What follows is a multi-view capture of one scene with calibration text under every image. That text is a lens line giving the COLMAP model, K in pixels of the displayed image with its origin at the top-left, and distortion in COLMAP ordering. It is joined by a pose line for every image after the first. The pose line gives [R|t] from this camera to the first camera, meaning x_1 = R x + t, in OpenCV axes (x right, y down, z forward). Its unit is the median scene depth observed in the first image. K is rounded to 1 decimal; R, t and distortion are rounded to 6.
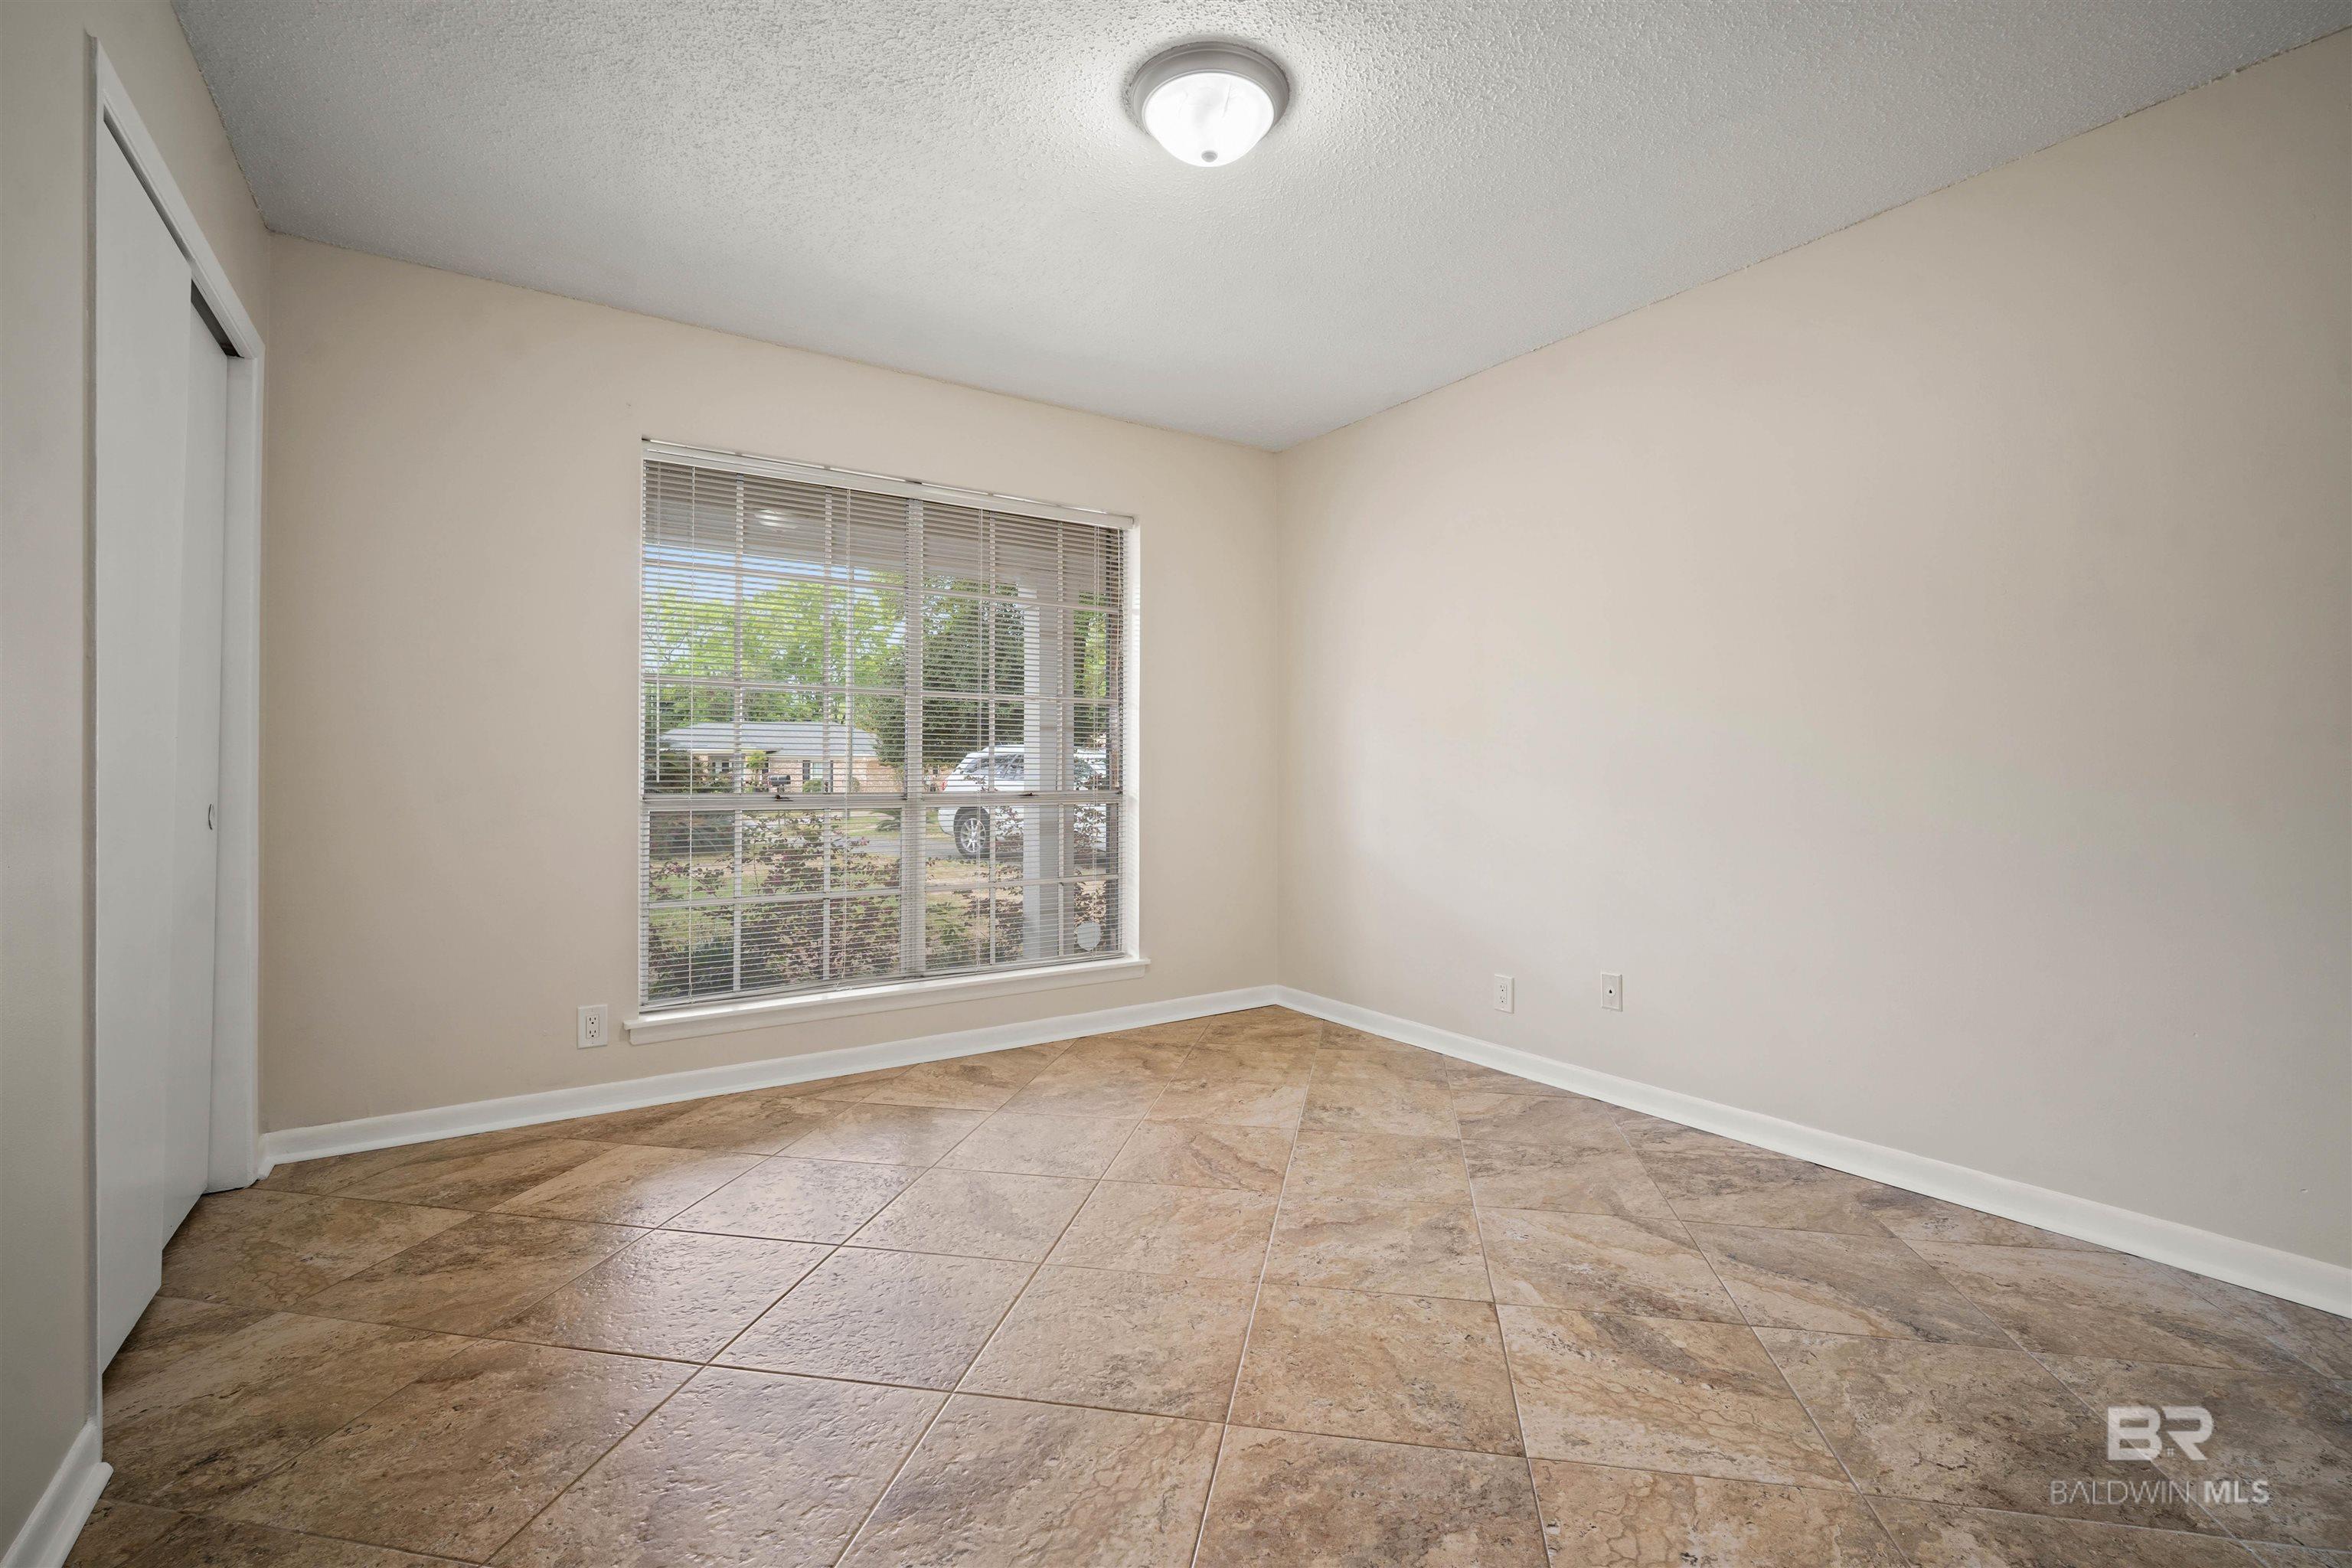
lens RADIAL K [[1040.3, 0, 1181.4], [0, 1040.3, 775.8], [0, 0, 1]] dist [-0.012290, 0.004521]
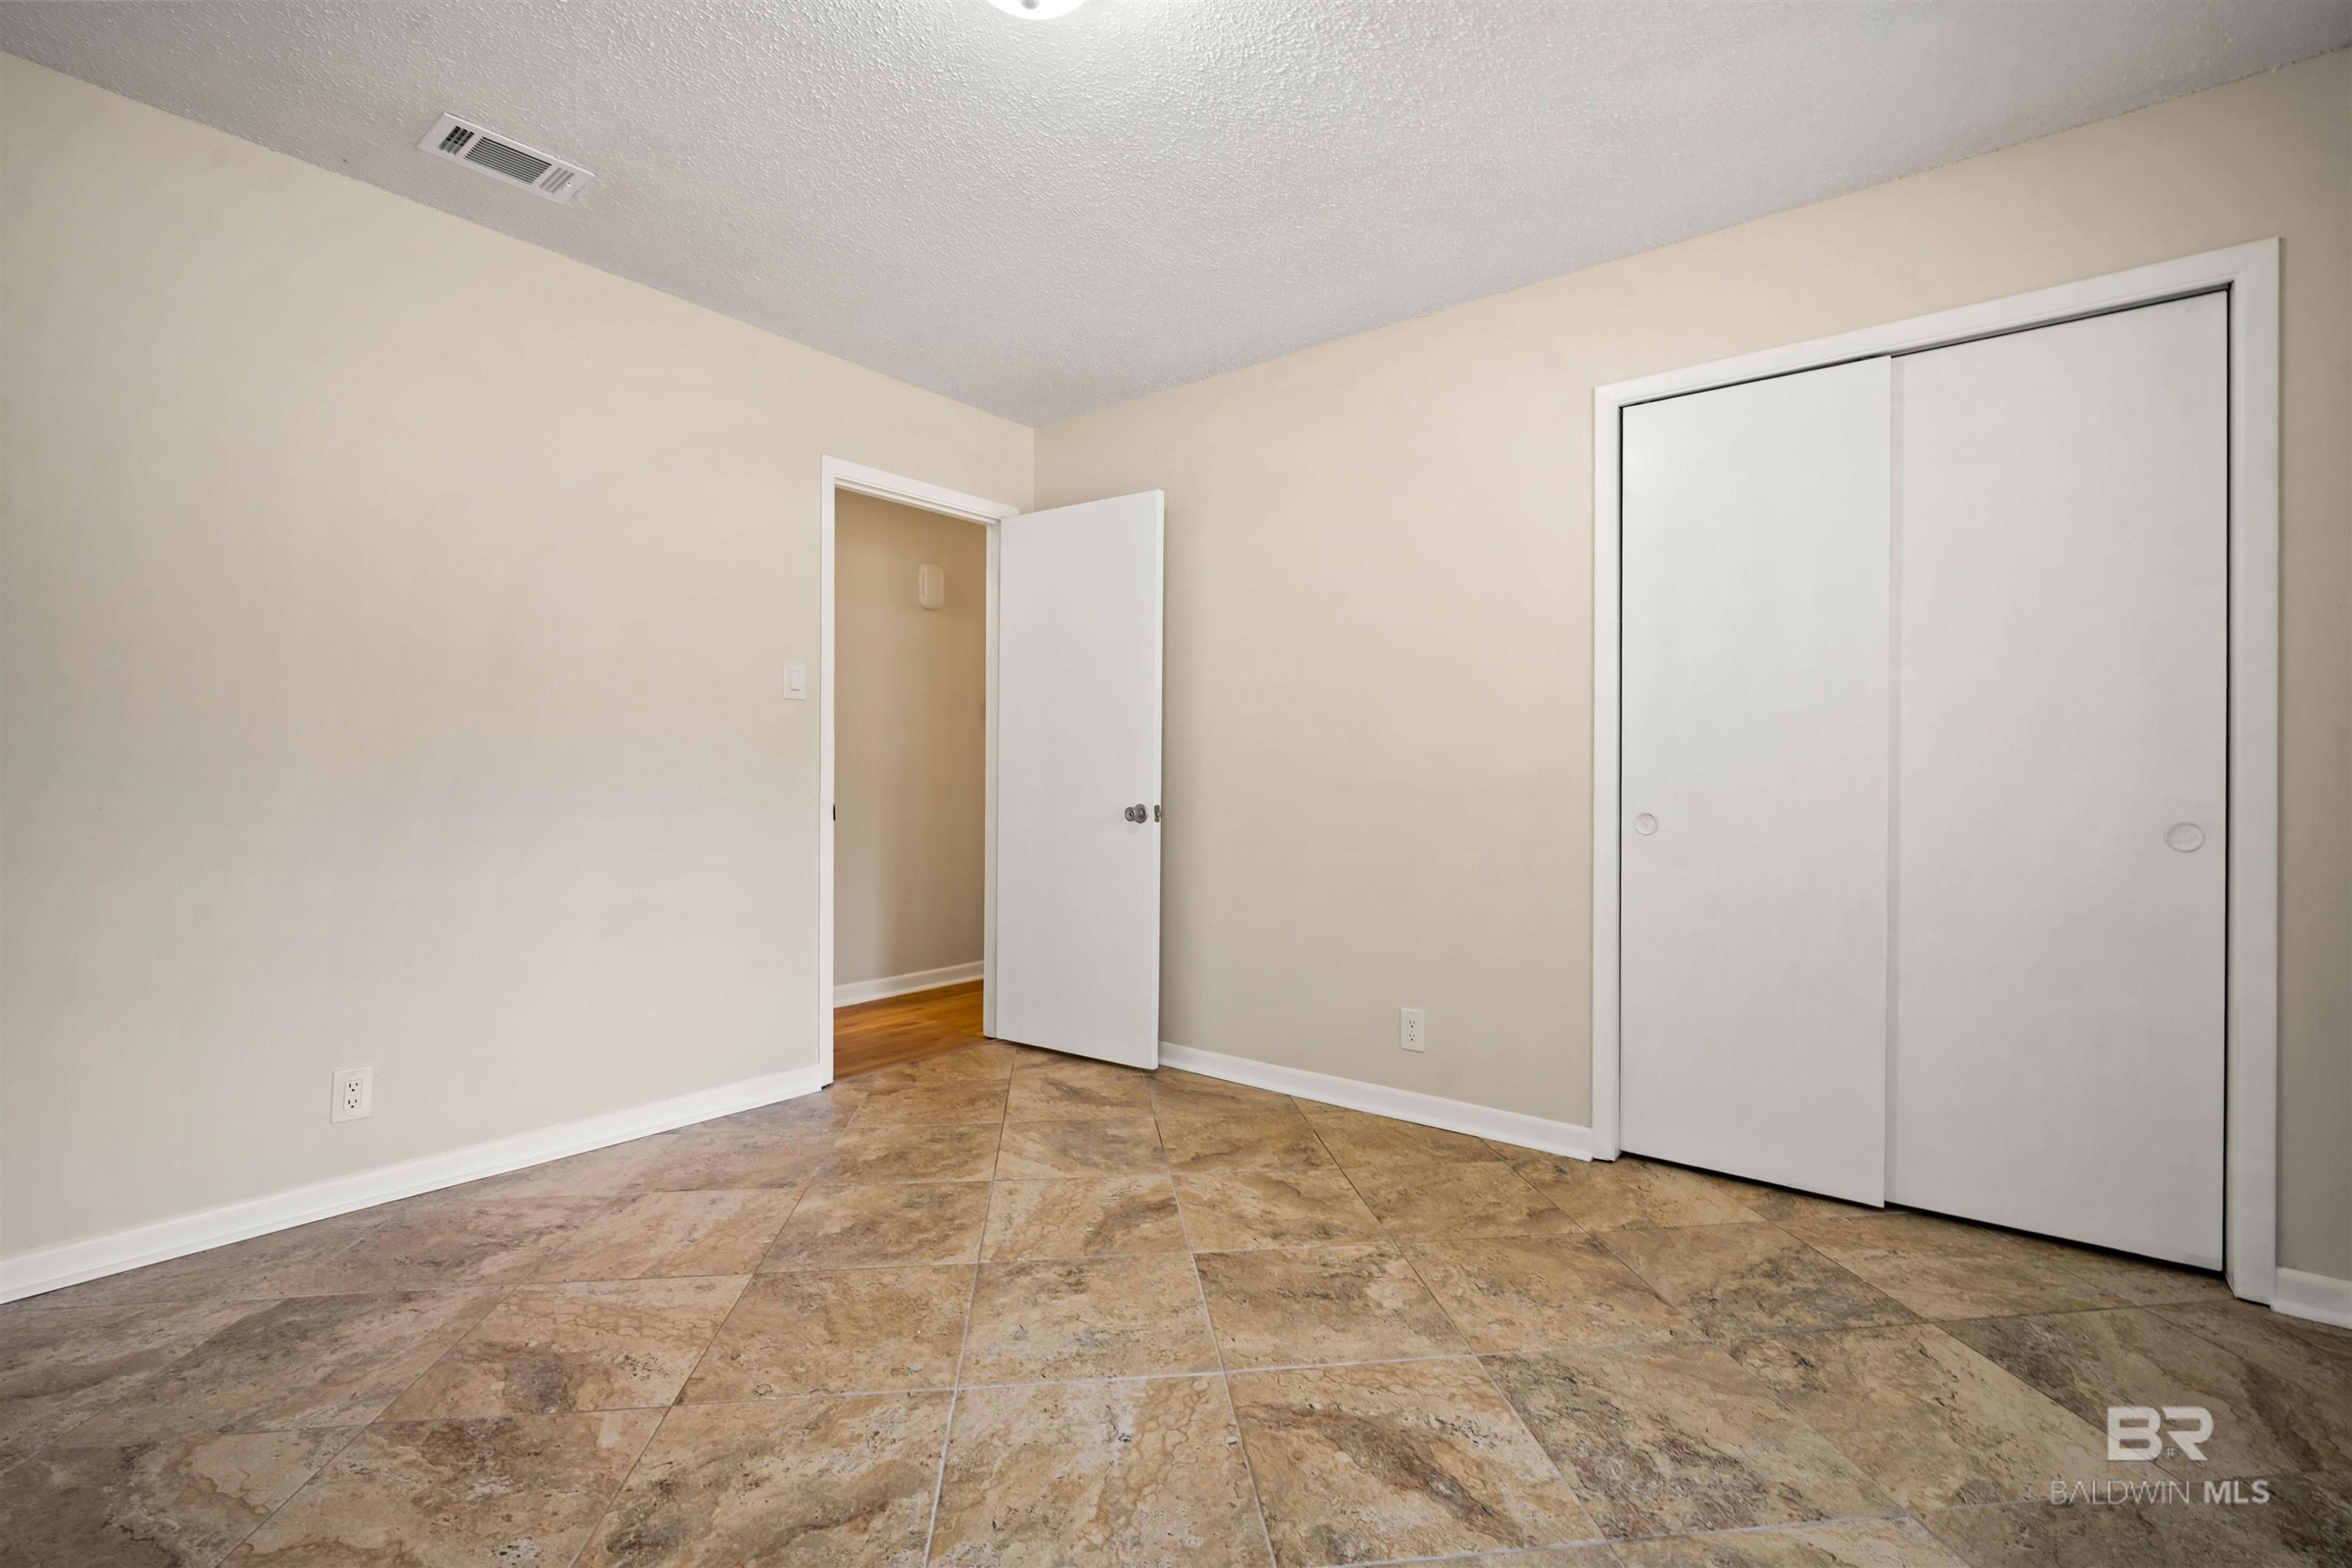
lens RADIAL K [[1040.3, 0, 1181.4], [0, 1040.3, 775.8], [0, 0, 1]] dist [-0.012290, 0.004521]
pose [[-0.953539, -0.004720, -0.301233, 0.169031], [-0.006036, 0.999976, 0.003439, -0.010358], [0.301210, 0.005098, -0.953544, 2.002562]]
